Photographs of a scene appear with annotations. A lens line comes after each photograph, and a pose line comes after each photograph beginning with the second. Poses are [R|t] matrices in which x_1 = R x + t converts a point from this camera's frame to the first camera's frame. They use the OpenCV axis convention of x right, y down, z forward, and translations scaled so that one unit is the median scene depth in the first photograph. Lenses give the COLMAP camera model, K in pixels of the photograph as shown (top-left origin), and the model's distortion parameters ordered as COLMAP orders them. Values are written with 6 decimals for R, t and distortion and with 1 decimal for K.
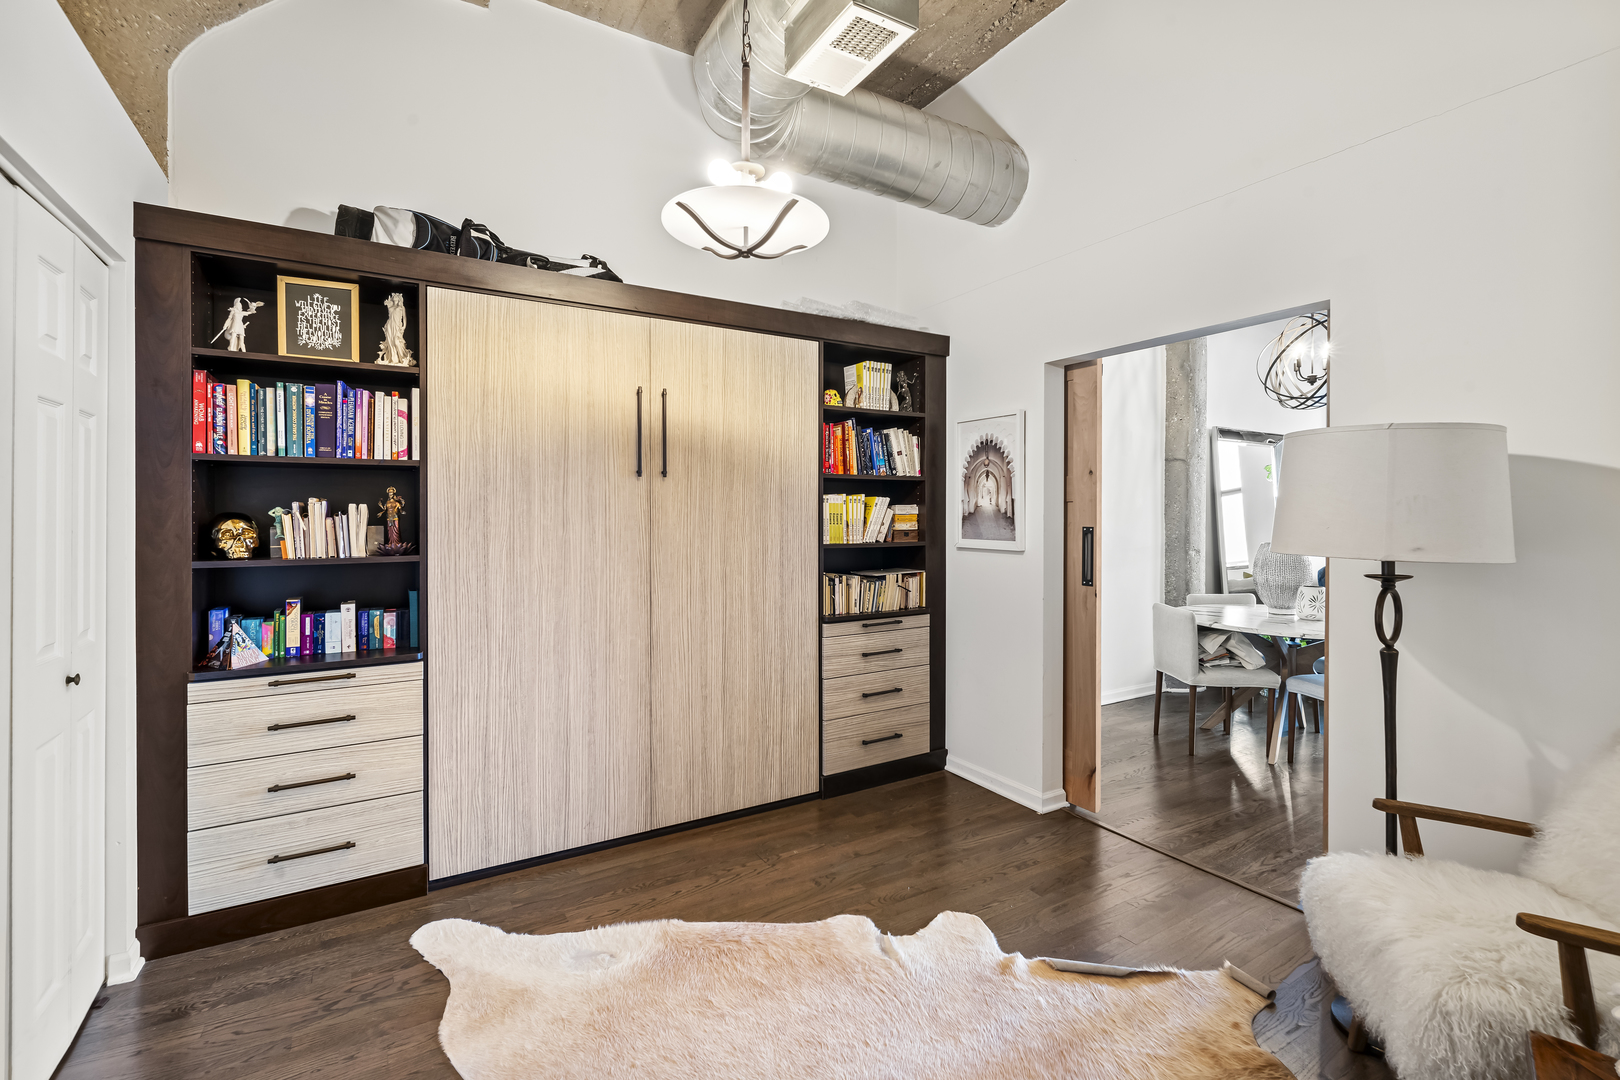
lens RADIAL K [[711.5, 0, 808.5], [0, 711.5, 524.5], [0, 0, 1]] dist [-0.008069, 0.000171]
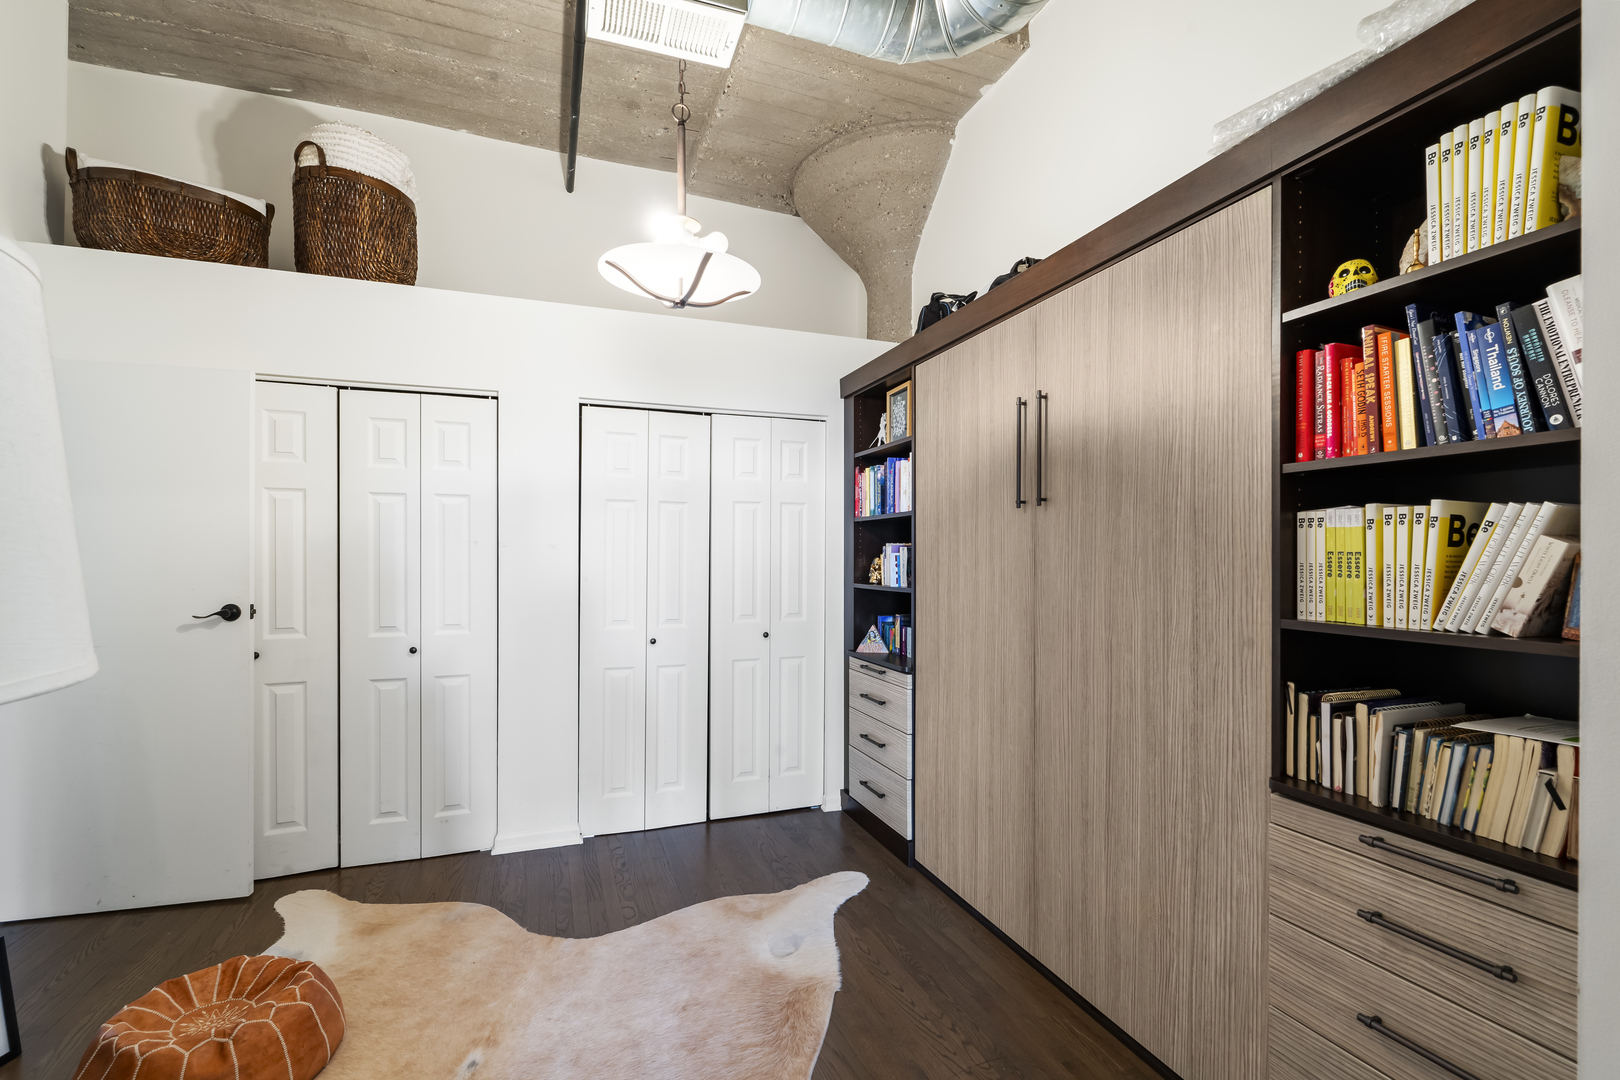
lens RADIAL K [[711.5, 0, 806.4], [0, 711.5, 553.6], [0, 0, 1]] dist [-0.008069, 0.000171]
pose [[-0.171710, -0.002094, -0.985145, 0.564306], [-0.013591, 0.999908, 0.000244, -0.011383], [0.985054, 0.013431, -0.171723, 0.837737]]
